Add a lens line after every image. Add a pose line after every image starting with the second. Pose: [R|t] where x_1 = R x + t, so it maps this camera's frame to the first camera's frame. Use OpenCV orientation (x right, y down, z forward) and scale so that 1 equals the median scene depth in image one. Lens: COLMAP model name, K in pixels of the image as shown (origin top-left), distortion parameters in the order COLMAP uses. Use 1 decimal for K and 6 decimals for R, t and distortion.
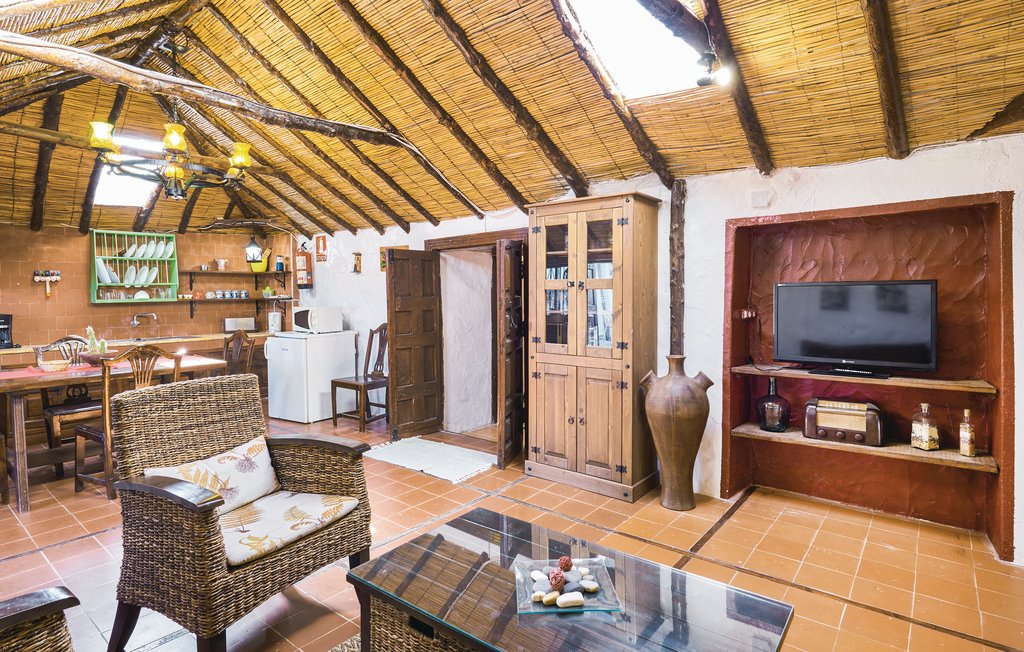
lens RADIAL K [[524.8, 0, 496.6], [0, 524.8, 302.9], [0, 0, 1]] dist [-0.001511, -0.000331]
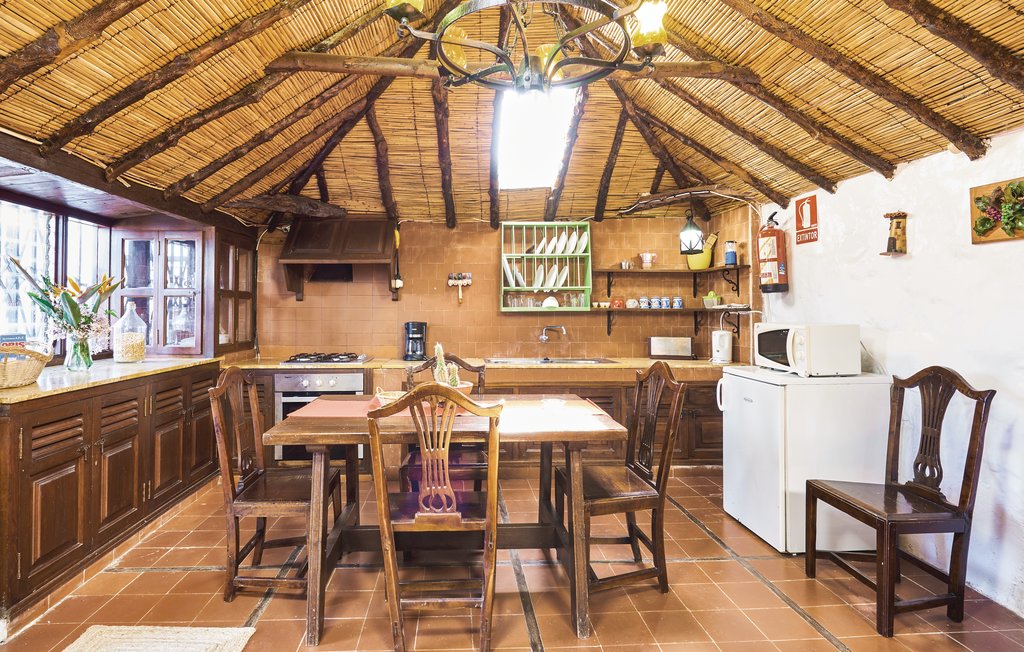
lens RADIAL K [[524.8, 0, 496.6], [0, 524.8, 302.9], [0, 0, 1]] dist [-0.001511, -0.000331]
pose [[0.694403, -0.000871, -0.719586, -0.165402], [-0.022317, 0.999492, -0.022745, 0.005247], [0.719240, 0.031853, 0.694031, 0.386019]]
